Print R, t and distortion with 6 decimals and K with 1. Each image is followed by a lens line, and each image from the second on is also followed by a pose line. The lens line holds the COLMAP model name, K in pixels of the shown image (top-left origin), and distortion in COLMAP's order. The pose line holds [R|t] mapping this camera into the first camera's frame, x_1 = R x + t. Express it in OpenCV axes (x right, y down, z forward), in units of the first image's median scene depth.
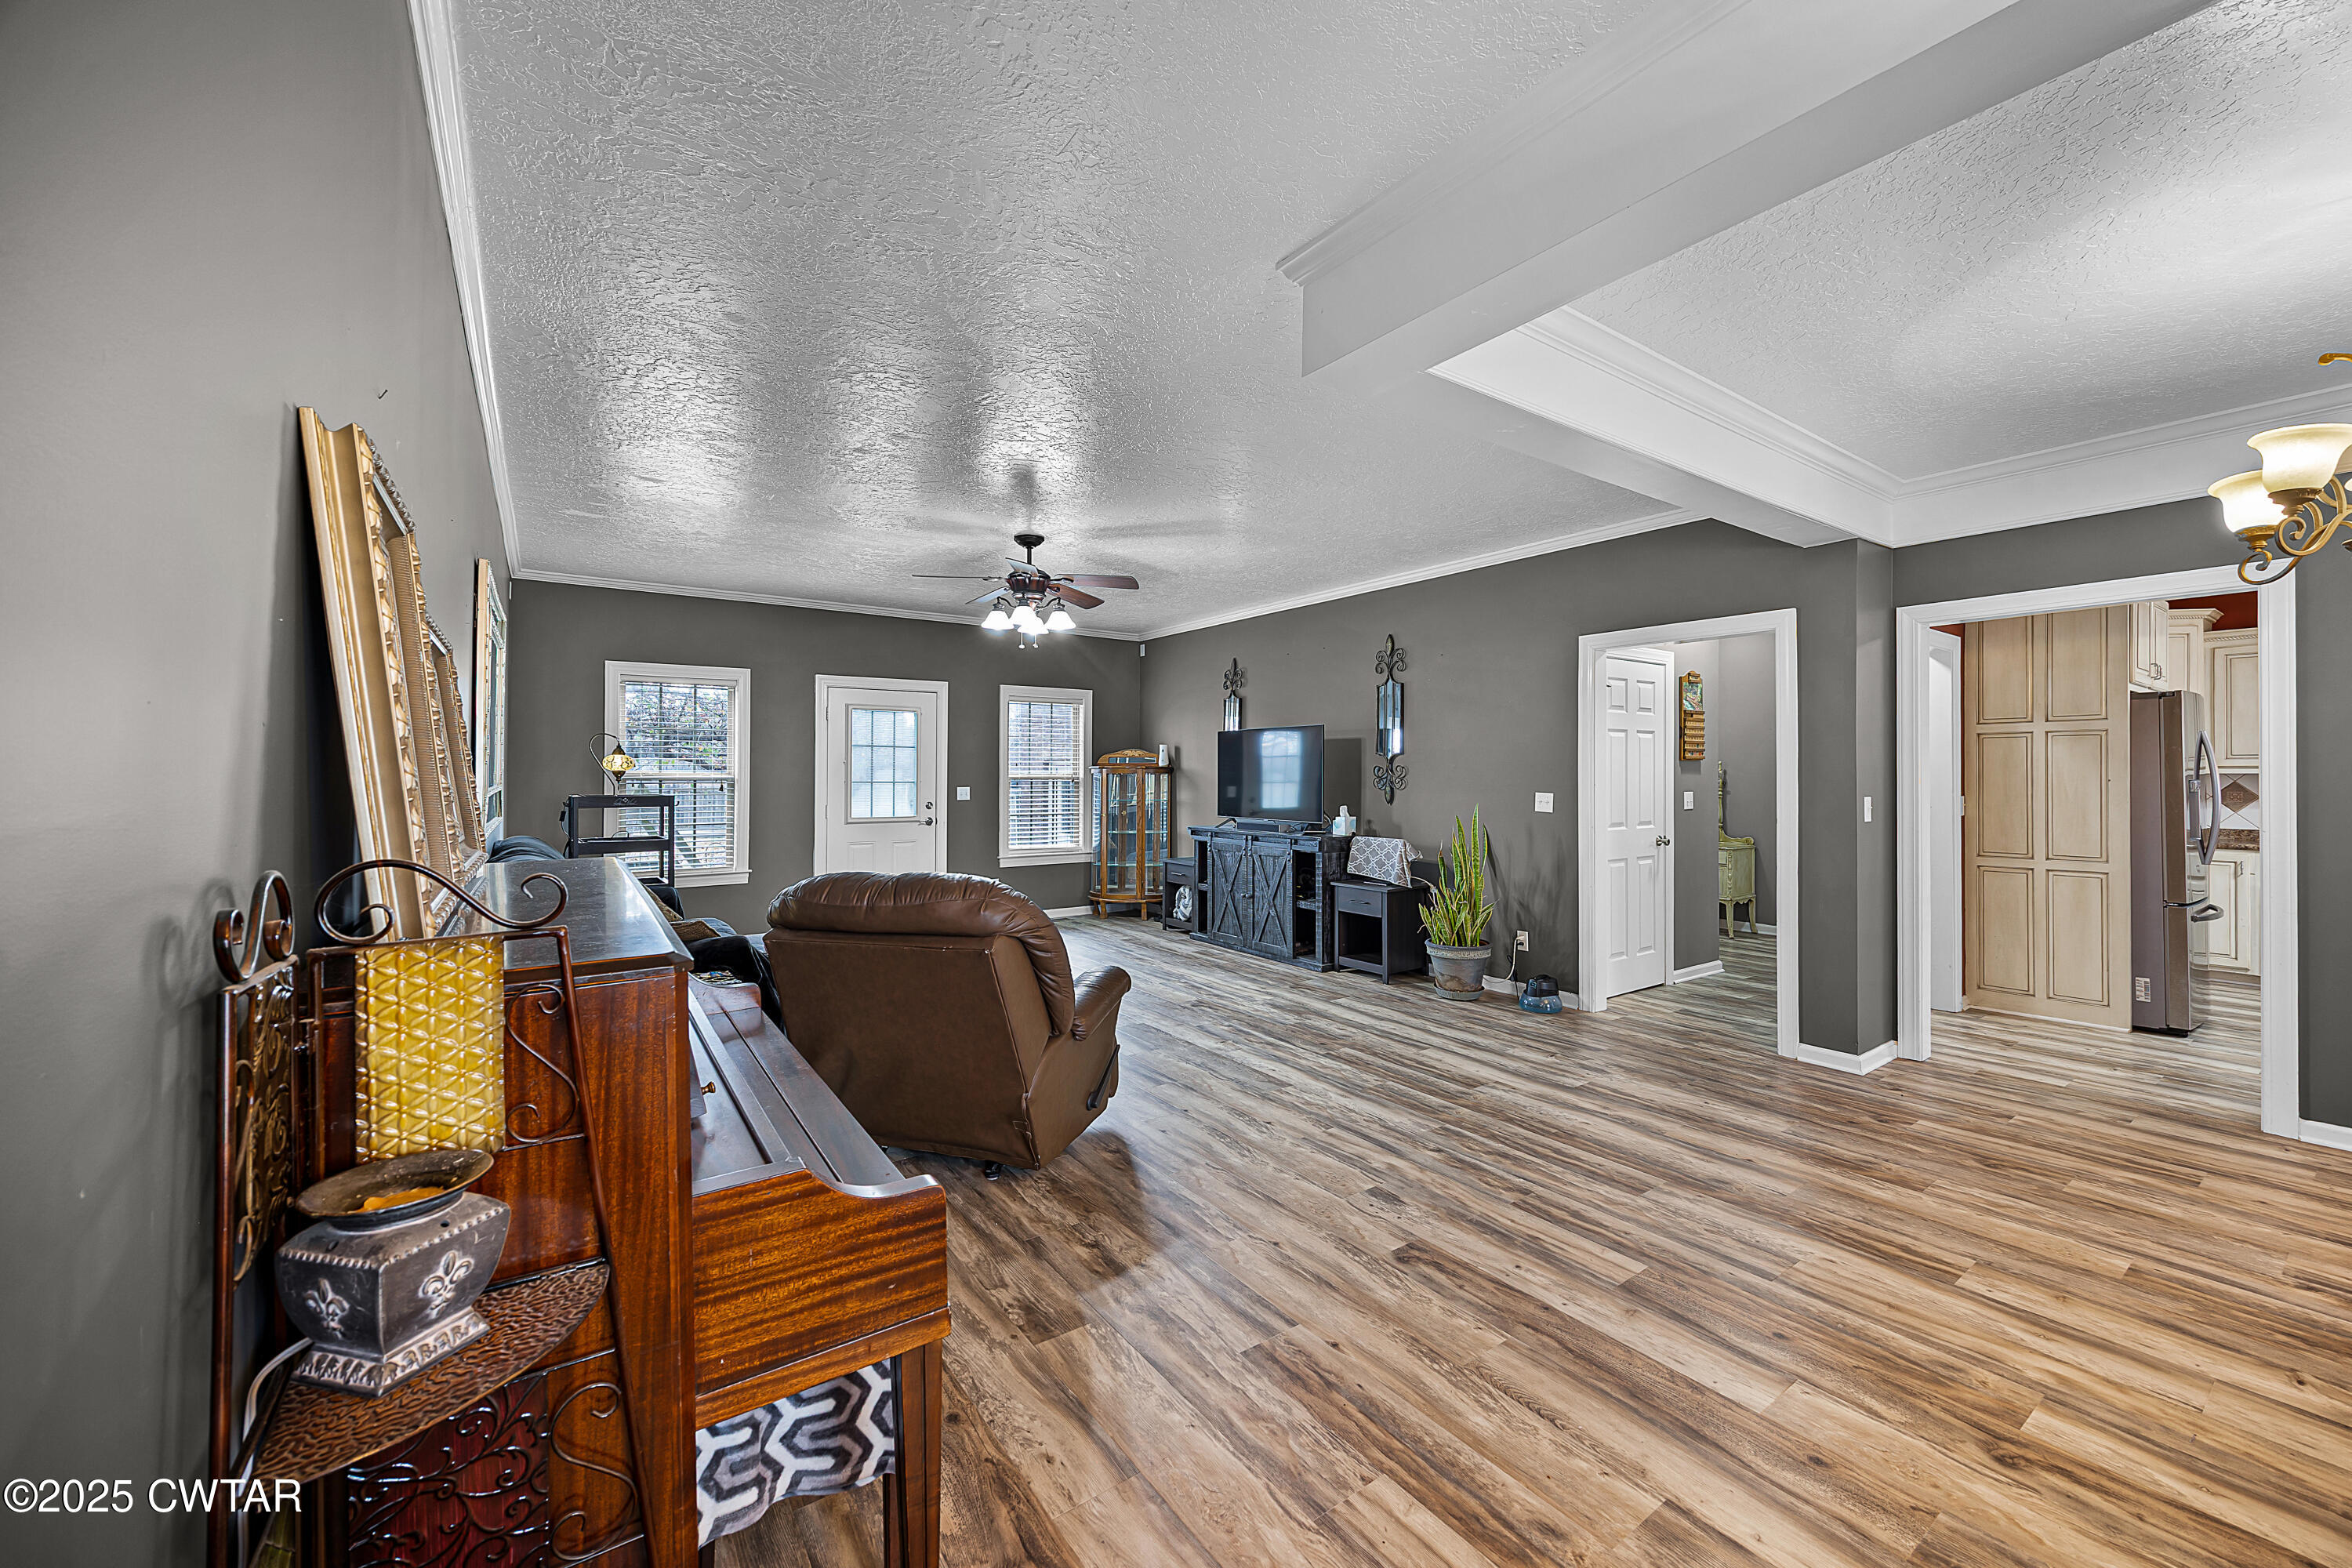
lens RADIAL K [[906.8, 0, 1177.9], [0, 906.8, 774.2], [0, 0, 1]] dist [0.000549, -0.000056]
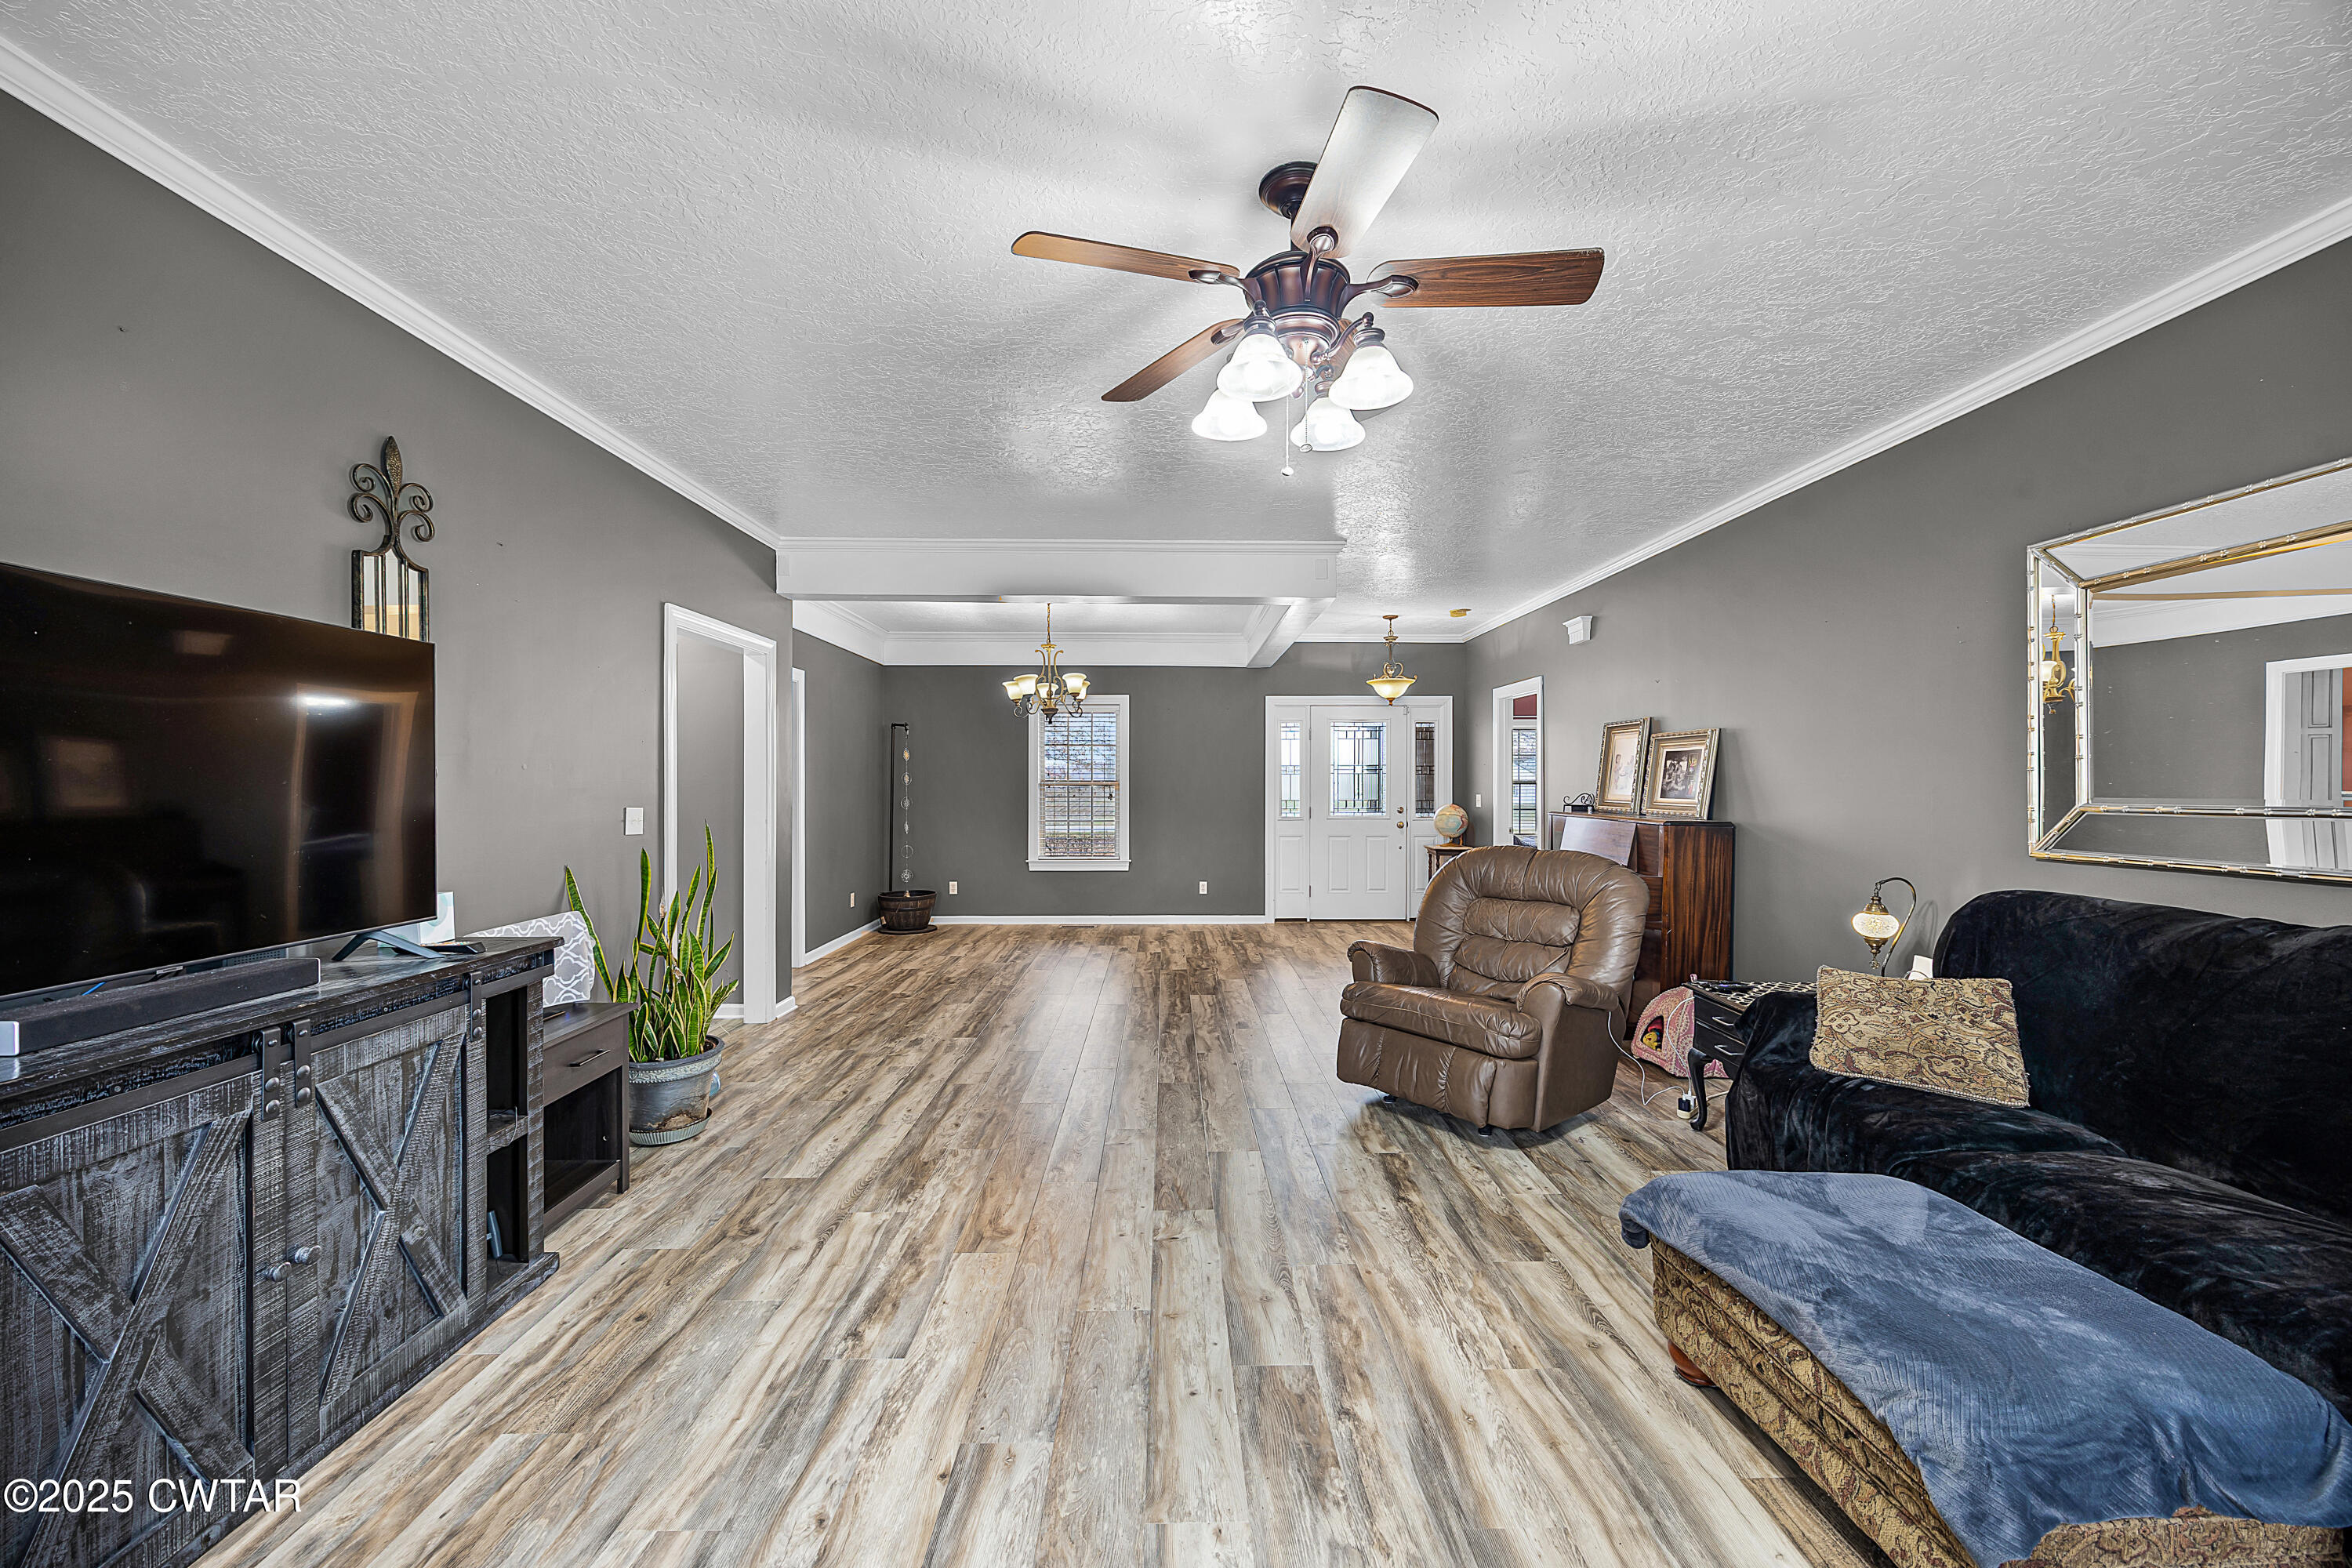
lens RADIAL K [[906.8, 0, 1175.7], [0, 906.8, 785.5], [0, 0, 1]] dist [0.000549, -0.000056]
pose [[-0.832064, -0.001469, 0.554678, -0.418452], [-0.002107, 0.999998, -0.000512, 0.002480], [-0.554676, -0.001595, -0.832065, 1.666417]]
